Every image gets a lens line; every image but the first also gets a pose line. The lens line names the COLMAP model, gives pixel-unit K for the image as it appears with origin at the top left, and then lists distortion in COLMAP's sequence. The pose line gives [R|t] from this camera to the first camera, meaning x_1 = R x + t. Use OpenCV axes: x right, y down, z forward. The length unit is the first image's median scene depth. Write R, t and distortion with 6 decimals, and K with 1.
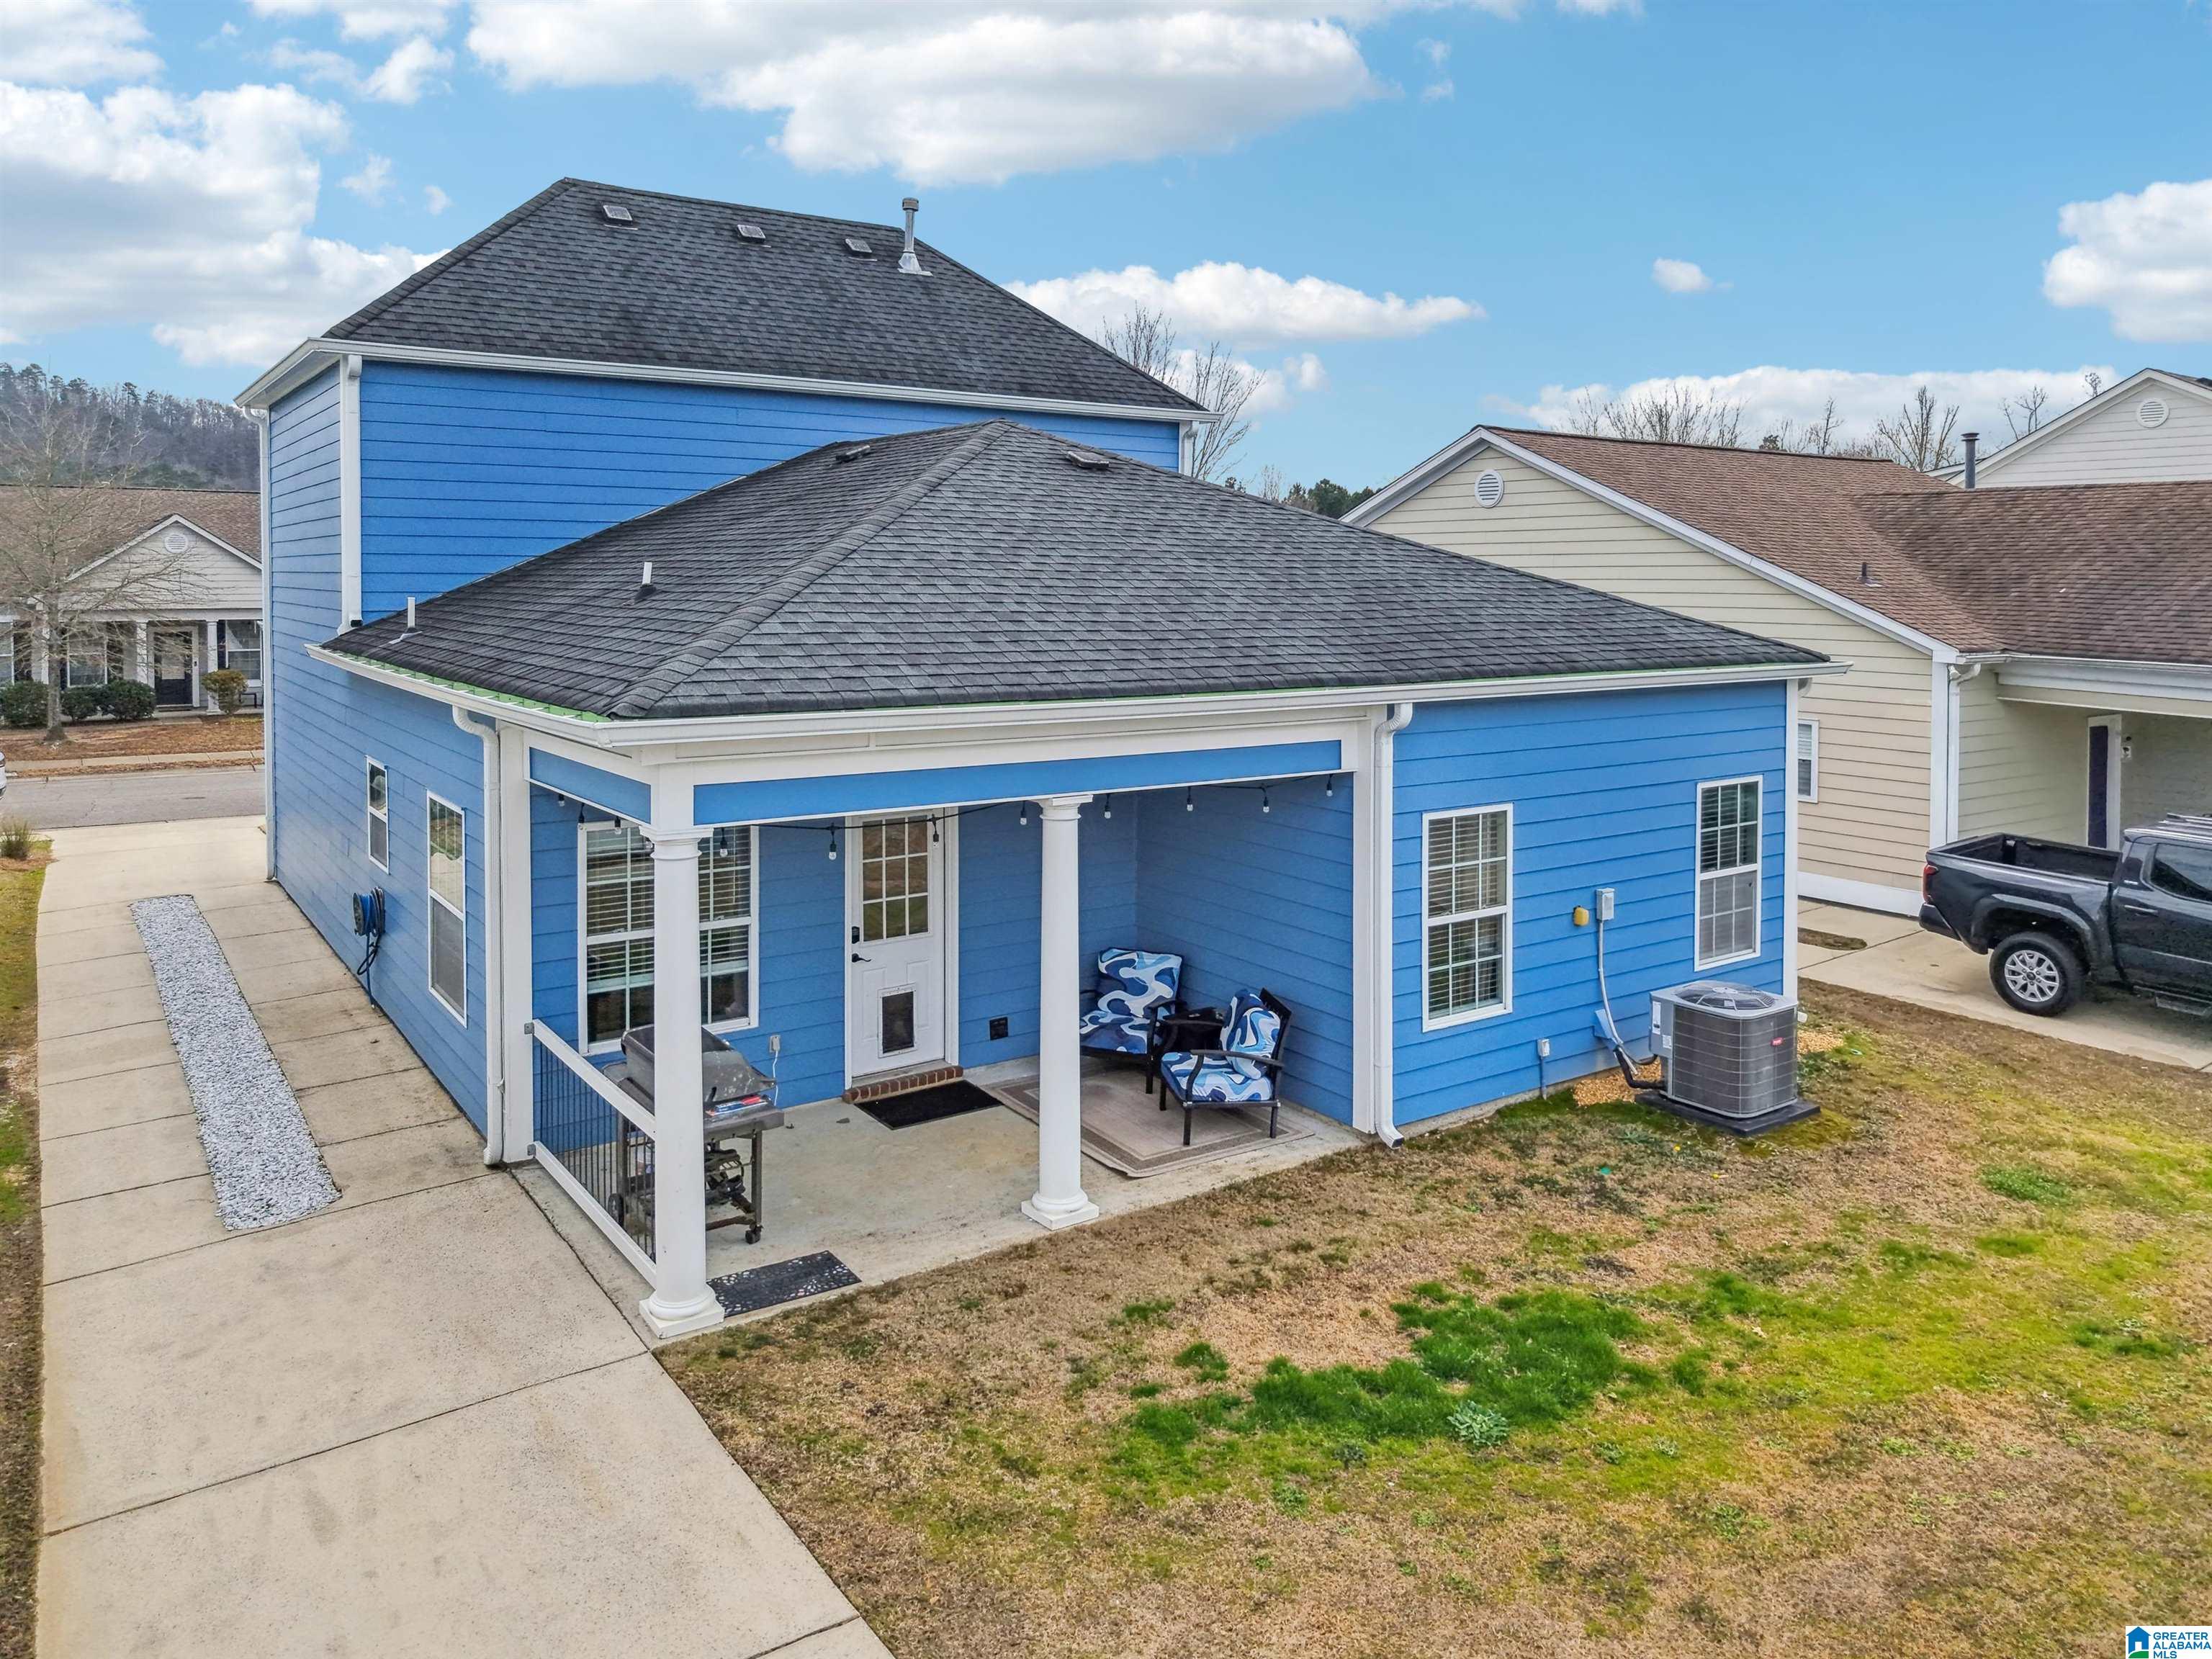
lens RADIAL K [[1546.8, 0, 1112.2], [0, 1546.8, 640.4], [0, 0, 1]] dist [0.052625, -0.092932]
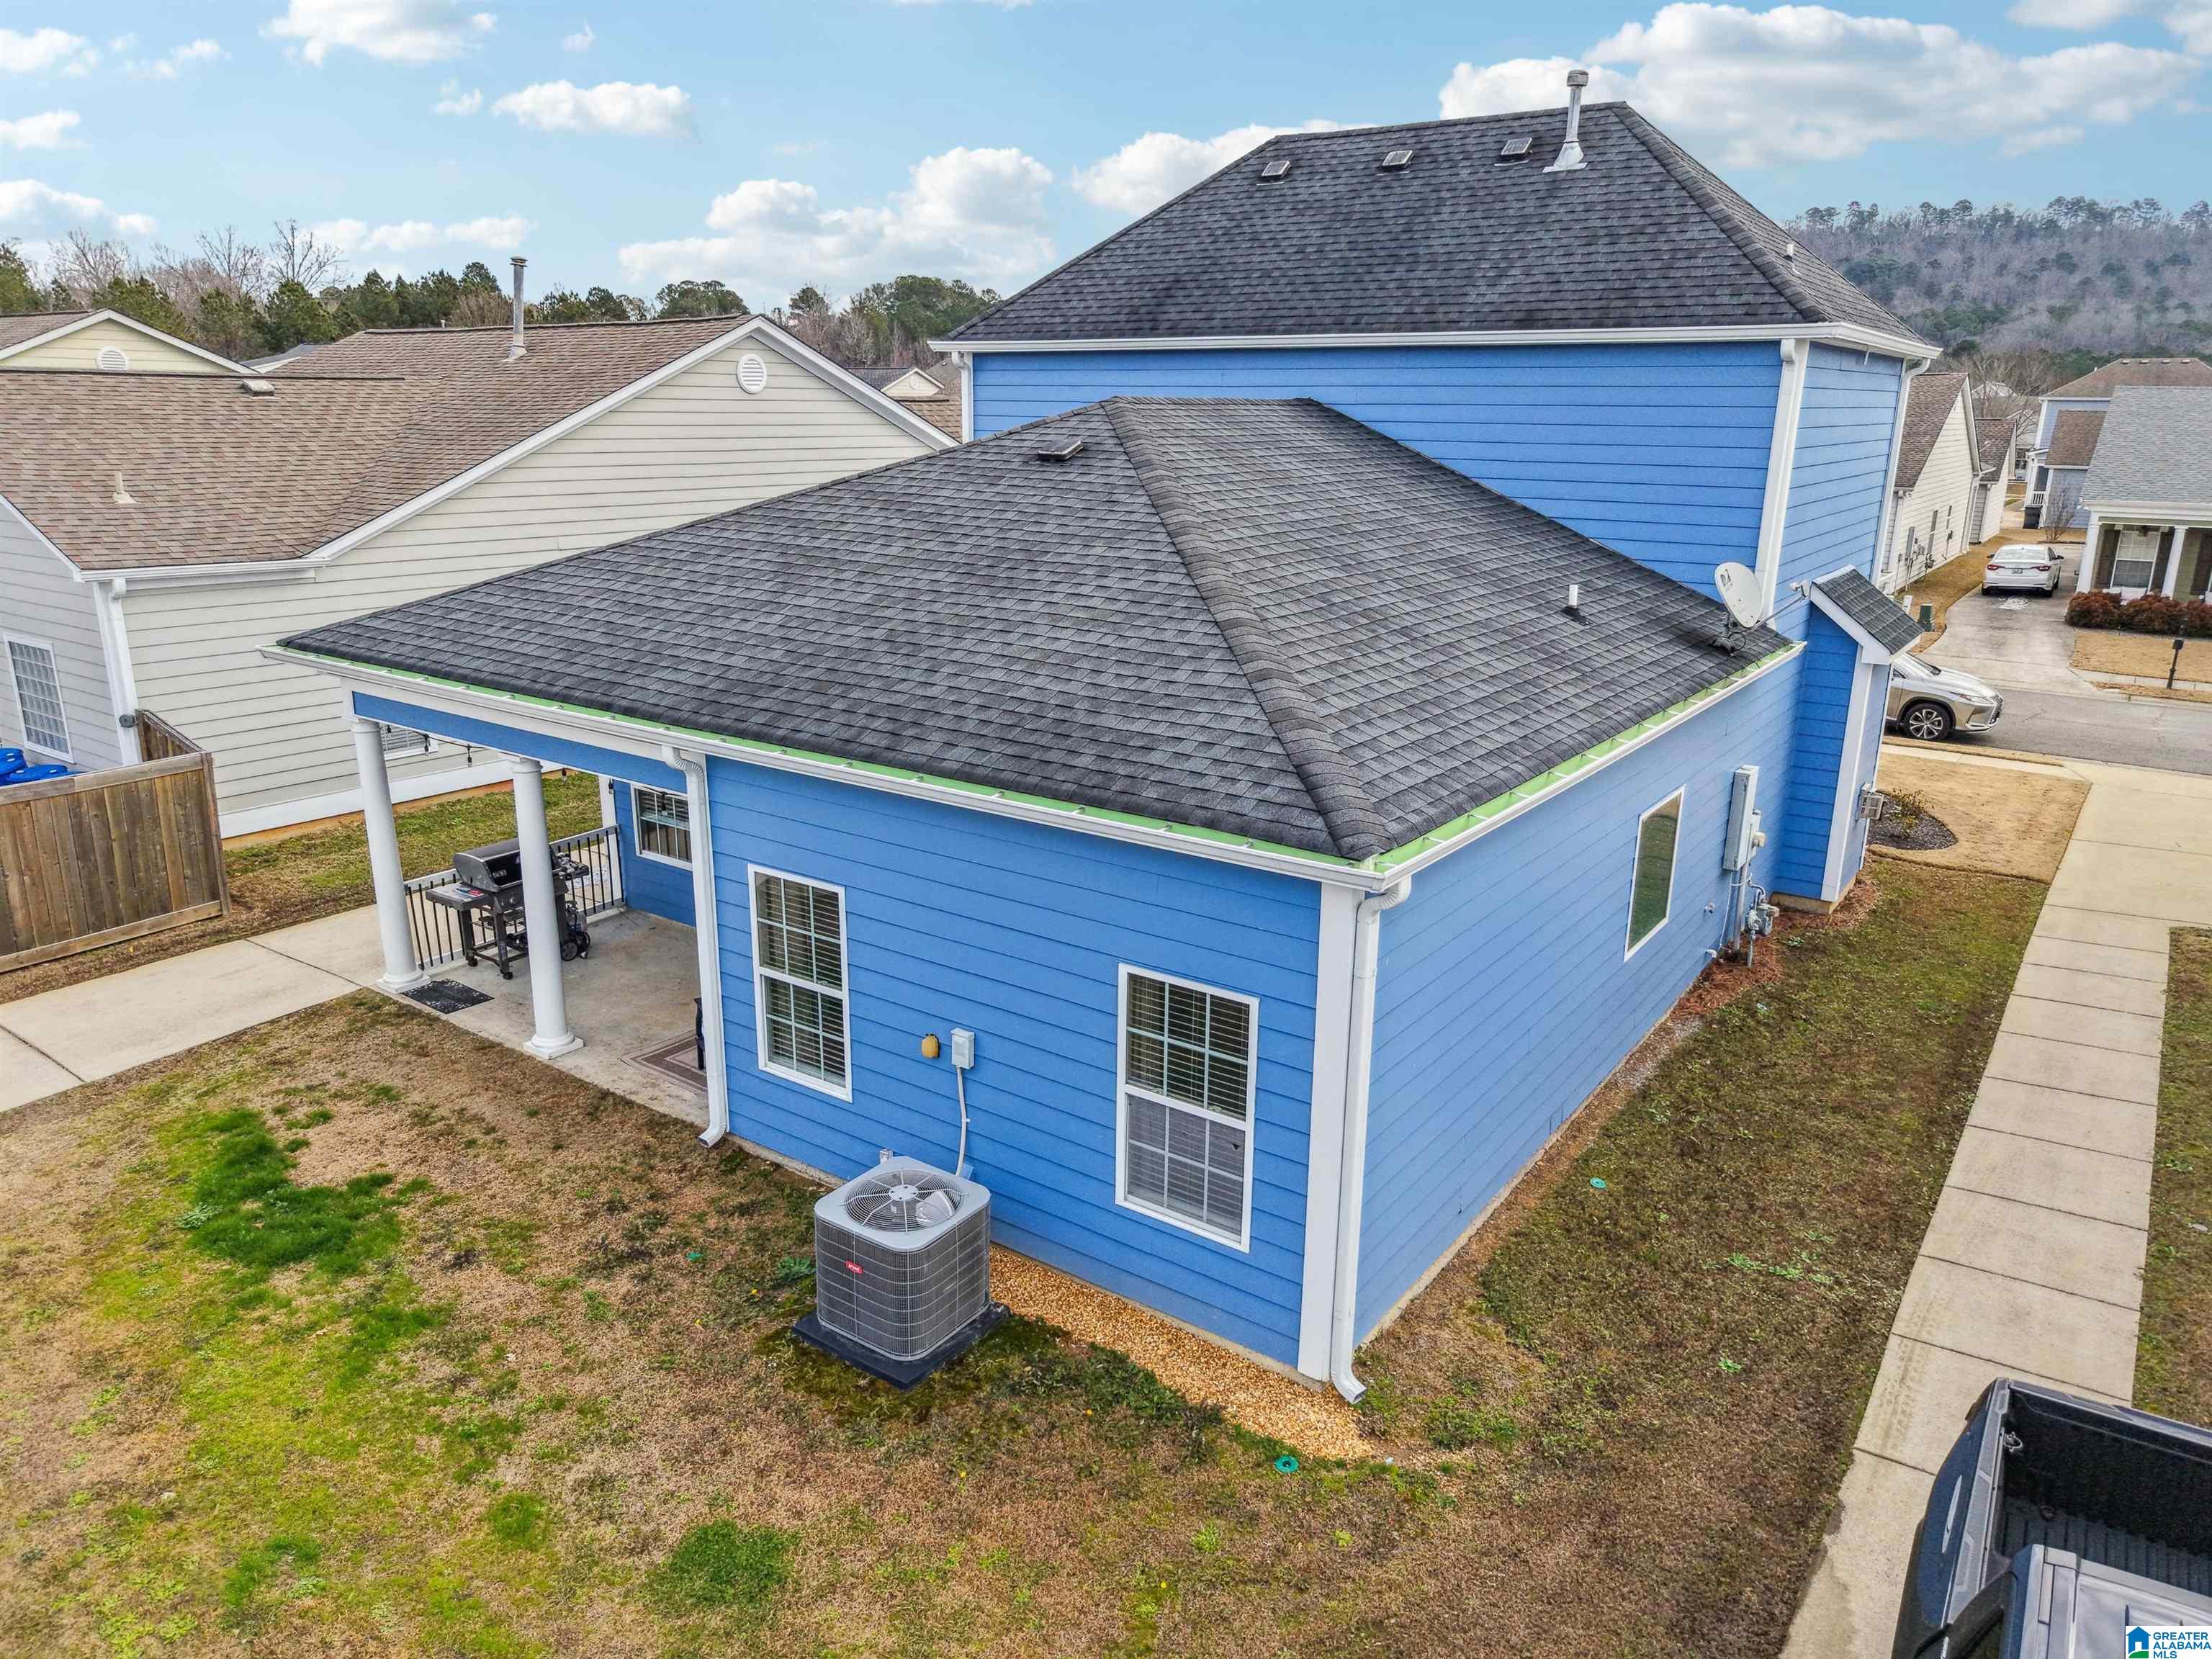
lens RADIAL K [[1490.6, 0, 1105.6], [0, 1490.6, 817.7], [0, 0, 1]] dist [0.021024, -0.002088]
pose [[0.337326, 0.251377, -0.907205, 1.126739], [-0.049484, 0.967091, 0.249572, -0.162541], [0.940086, -0.039295, 0.338664, 0.889802]]
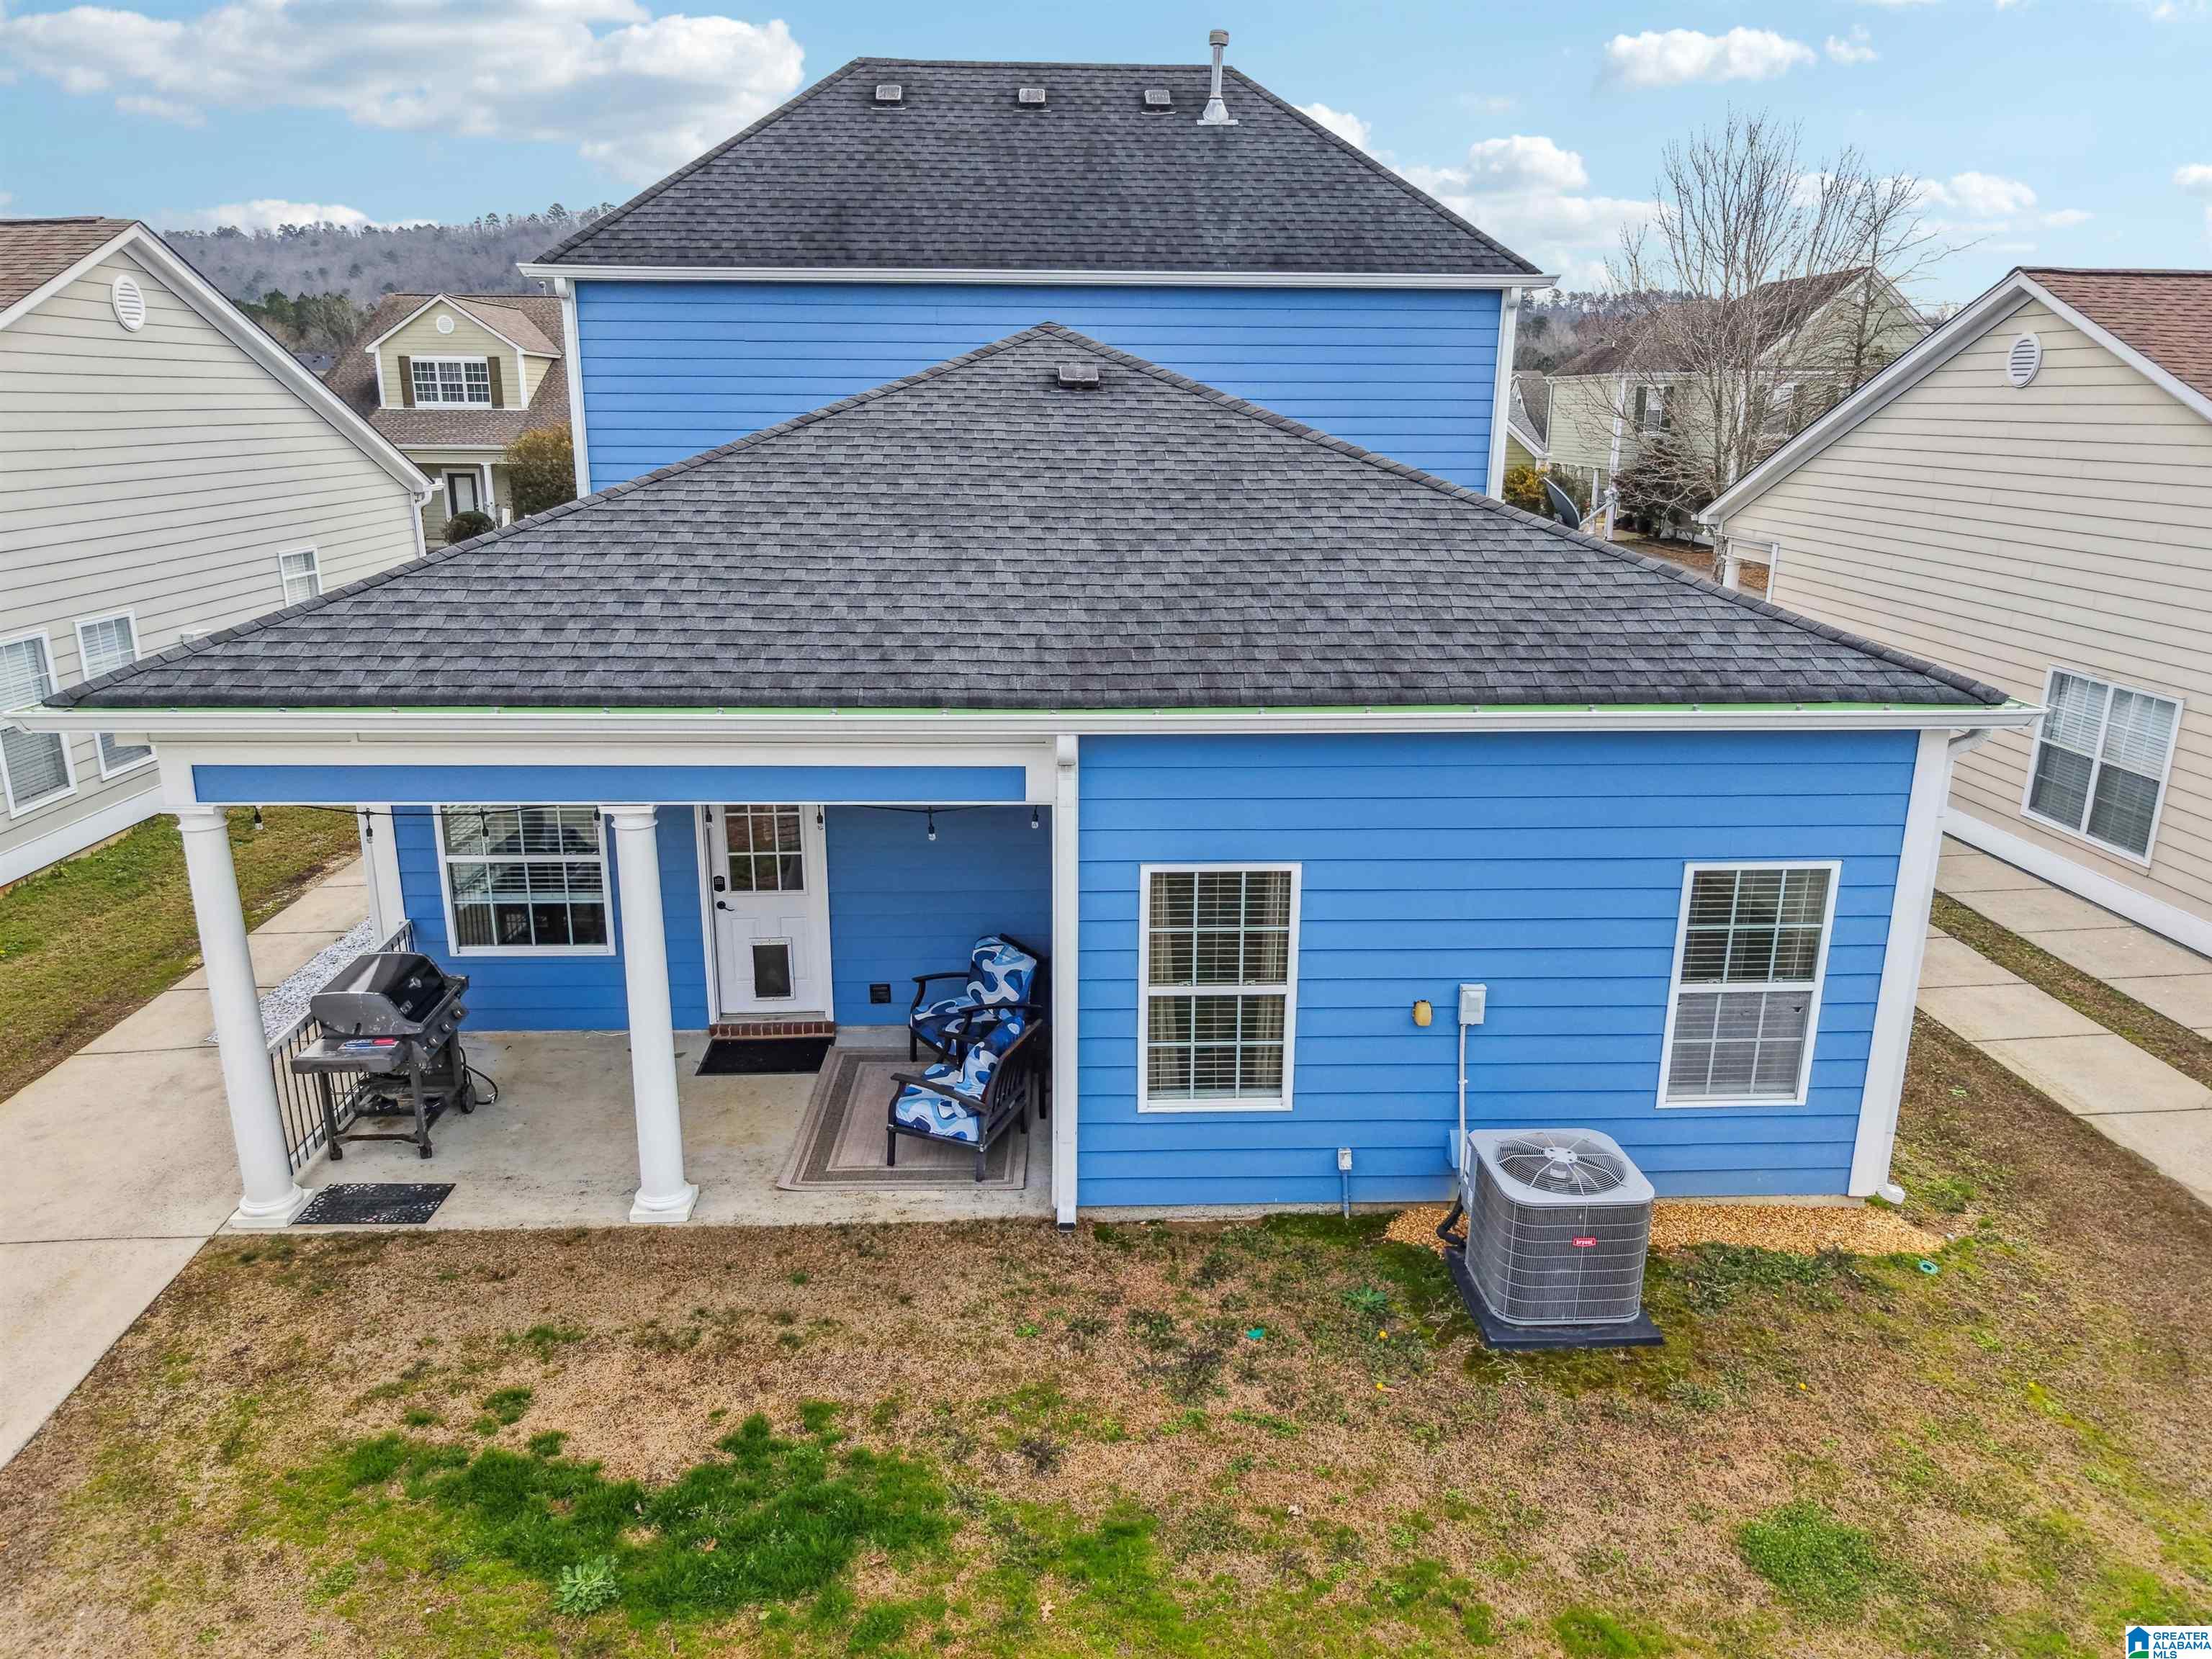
lens RADIAL K [[1490.6, 0, 1106.0], [0, 1490.6, 829.5], [0, 0, 1]] dist [0.008891, -0.003897]
pose [[0.846315, 0.148227, -0.511645, 0.577759], [-0.025056, 0.970519, 0.239720, -0.090865], [0.532094, -0.190058, 0.825078, 0.353299]]
